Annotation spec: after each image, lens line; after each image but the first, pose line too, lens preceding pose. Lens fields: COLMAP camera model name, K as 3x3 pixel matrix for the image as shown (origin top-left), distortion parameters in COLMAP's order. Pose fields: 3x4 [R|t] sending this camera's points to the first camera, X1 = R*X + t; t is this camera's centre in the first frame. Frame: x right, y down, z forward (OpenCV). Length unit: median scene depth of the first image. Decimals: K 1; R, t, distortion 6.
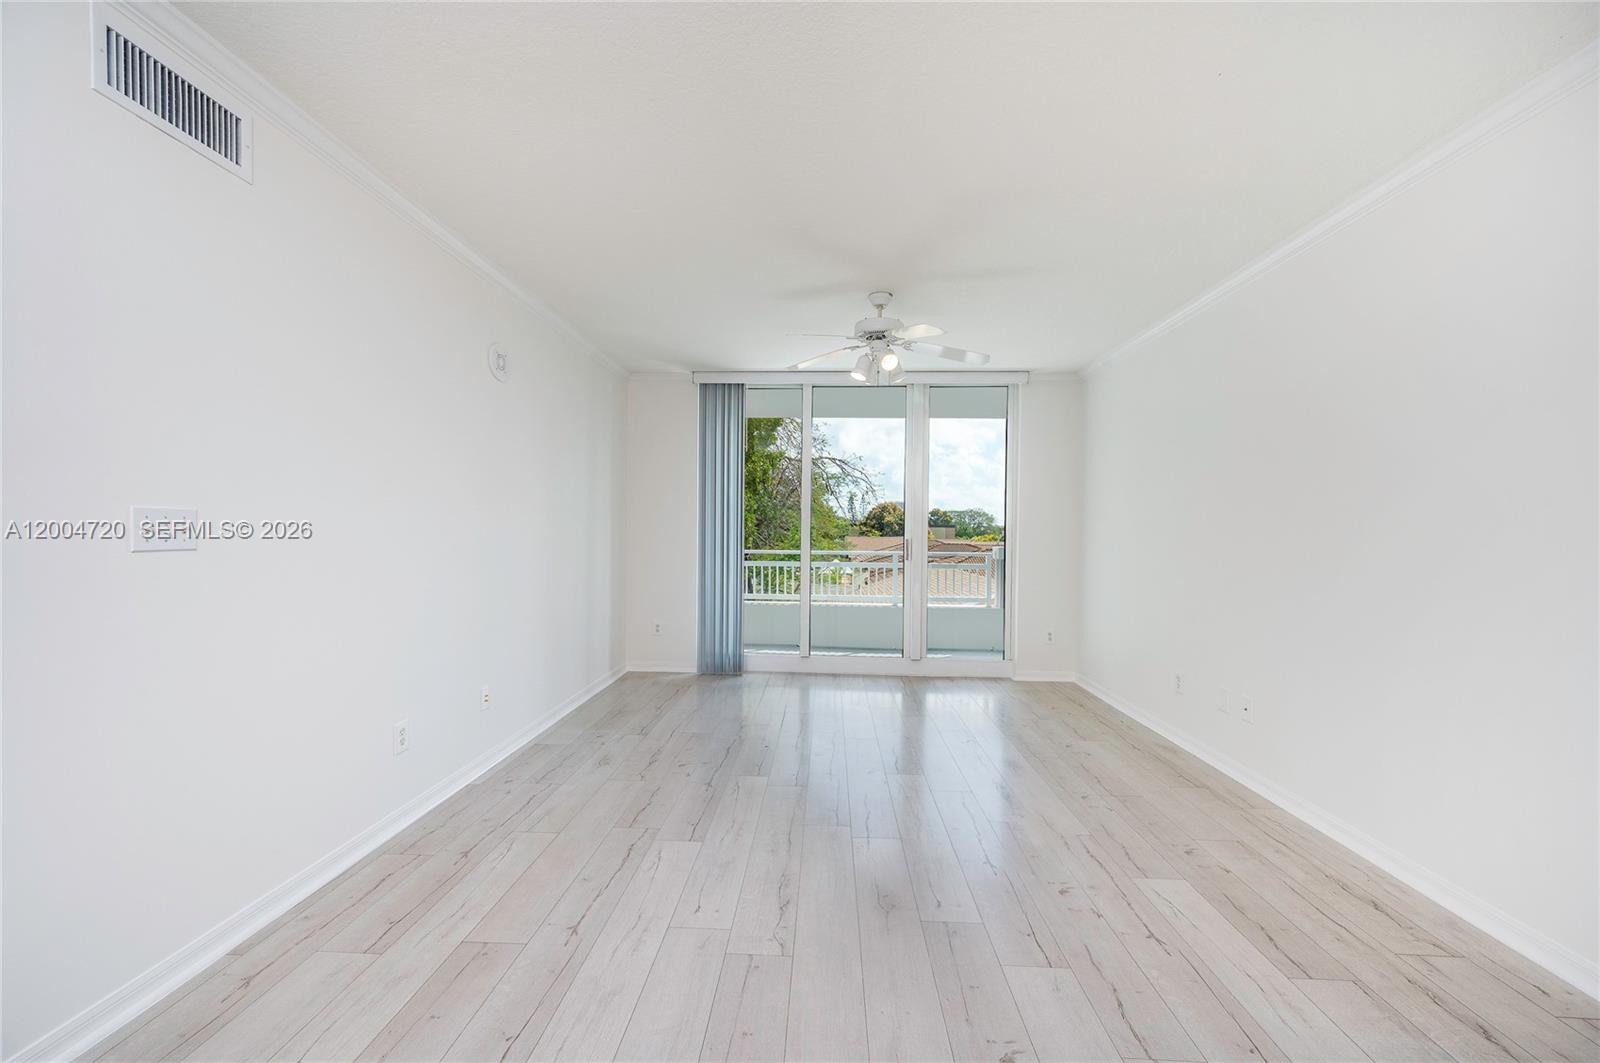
lens RADIAL K [[686.9, 0, 778.7], [0, 686.9, 549.8], [0, 0, 1]] dist [-0.001471, 0.001877]
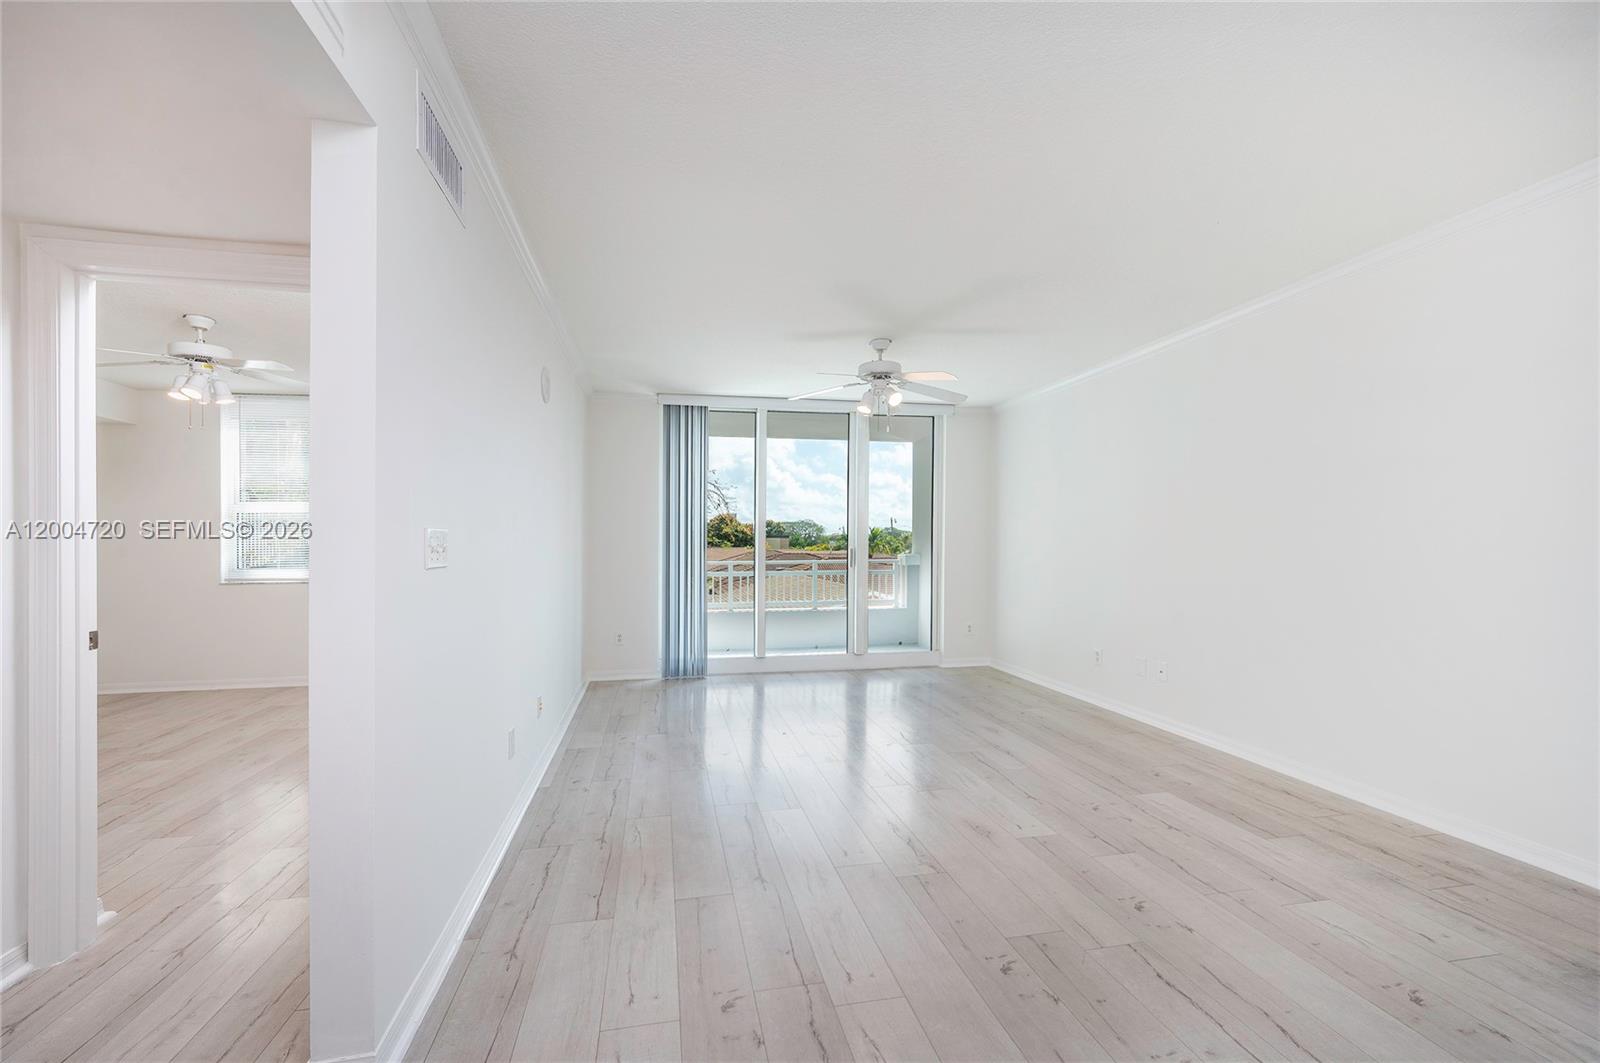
lens RADIAL K [[686.9, 0, 774.5], [0, 686.9, 545.9], [0, 0, 1]] dist [-0.001471, 0.001877]
pose [[0.970534, -0.015014, 0.240495, -0.209856], [0.020385, 0.999595, -0.019858, 0.001068], [-0.240100, 0.024175, 0.970447, -0.064512]]
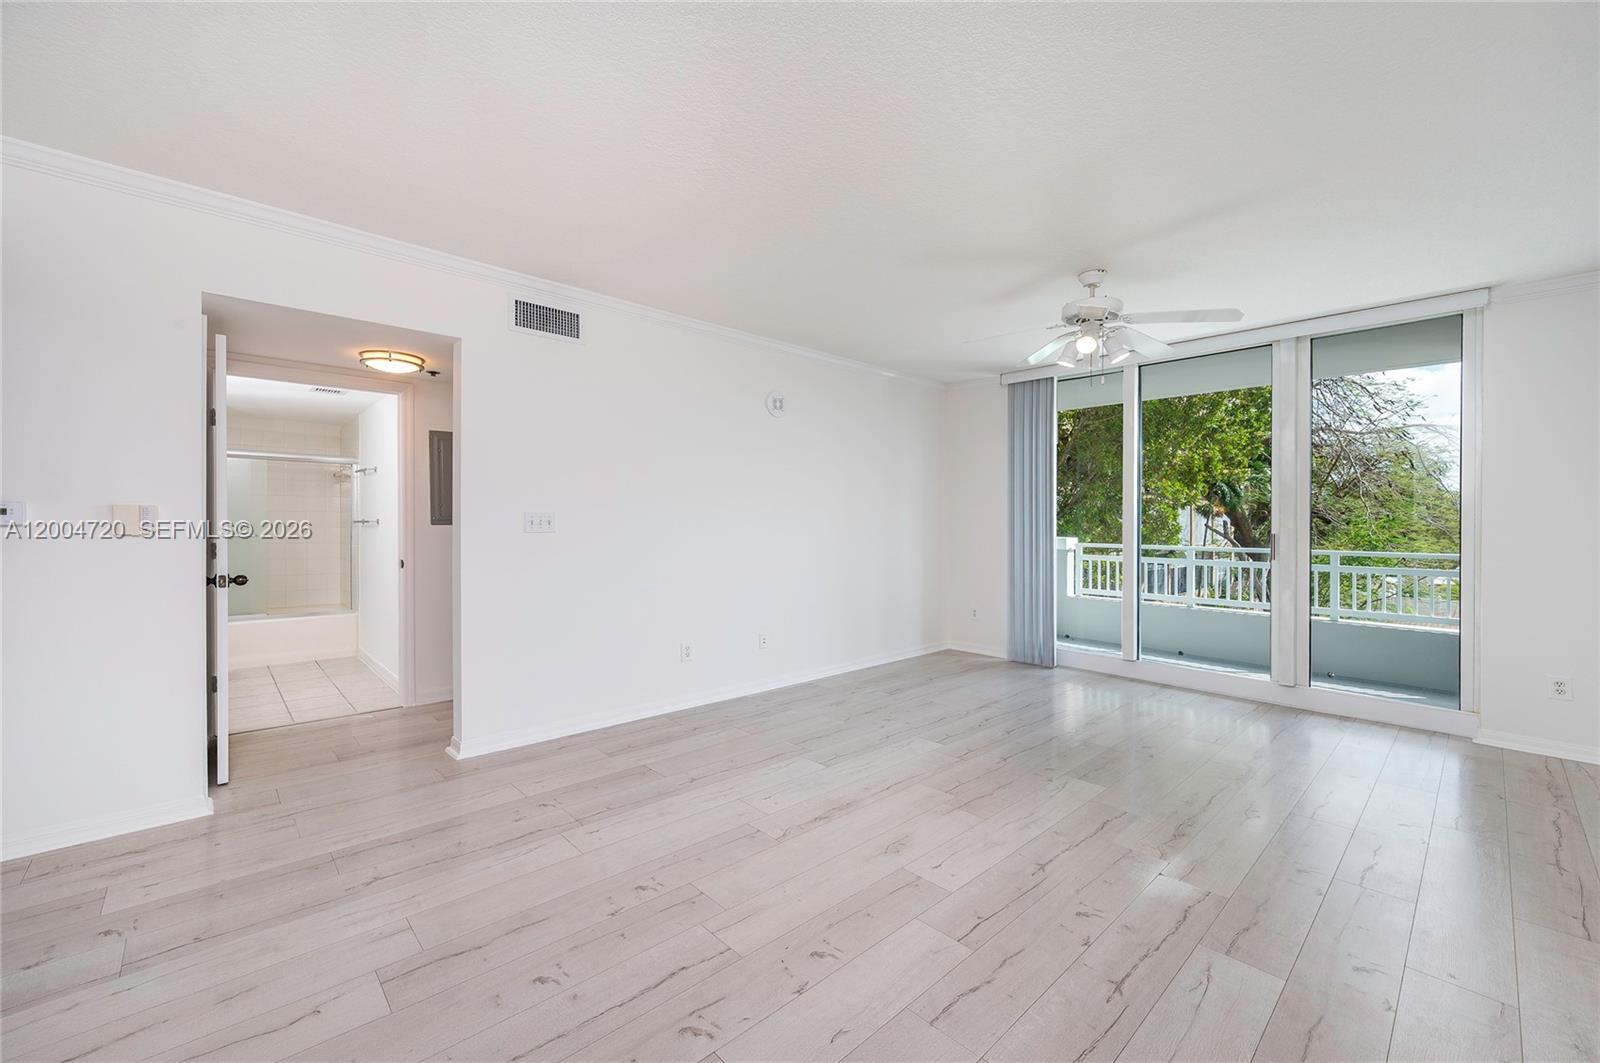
lens RADIAL K [[624.9, 0, 716.4], [0, 624.9, 528.7], [0, 0, 1]] dist [-0.000251, -0.001874]
pose [[0.680934, 0.005876, -0.732321, 0.288480], [-0.022308, 0.999670, -0.012721, 0.002564], [0.732005, 0.024998, 0.680840, 0.026754]]
